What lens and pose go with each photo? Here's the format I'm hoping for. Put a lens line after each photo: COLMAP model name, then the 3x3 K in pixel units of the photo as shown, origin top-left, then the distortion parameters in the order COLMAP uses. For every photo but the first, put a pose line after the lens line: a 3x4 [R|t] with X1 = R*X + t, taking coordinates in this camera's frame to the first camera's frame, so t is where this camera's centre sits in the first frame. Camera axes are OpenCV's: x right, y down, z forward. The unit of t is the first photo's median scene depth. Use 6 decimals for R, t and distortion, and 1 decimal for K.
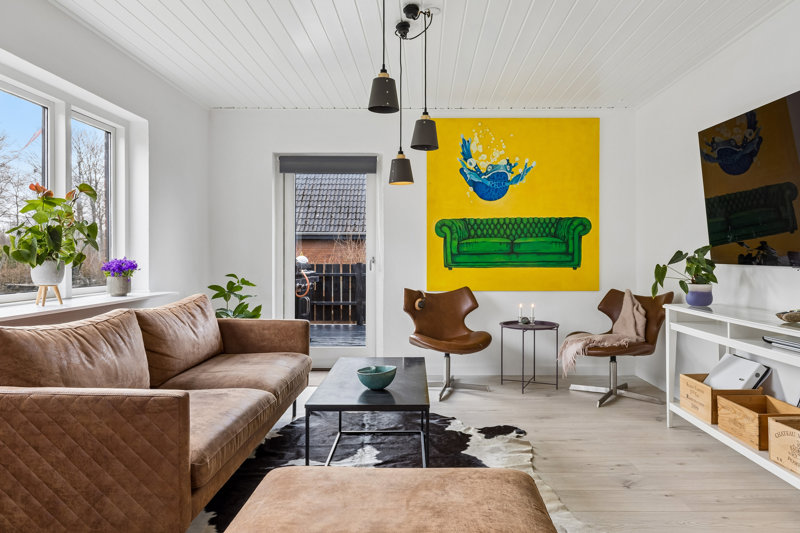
lens RADIAL K [[509.9, 0, 410.0], [0, 509.9, 252.4], [0, 0, 1]] dist [0.008351, -0.001907]
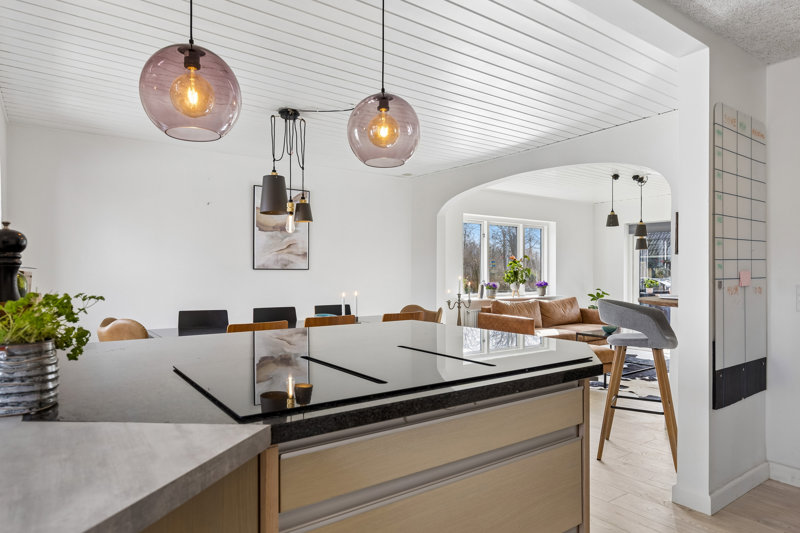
lens RADIAL K [[493.4, 0, 401.0], [0, 493.4, 266.9], [0, 0, 1]] dist [-0.000645, -0.000097]
pose [[0.579247, -0.003109, -0.815146, 1.186474], [0.004463, 0.999990, -0.000643, -0.069109], [0.815140, -0.003265, 0.579255, -1.143775]]
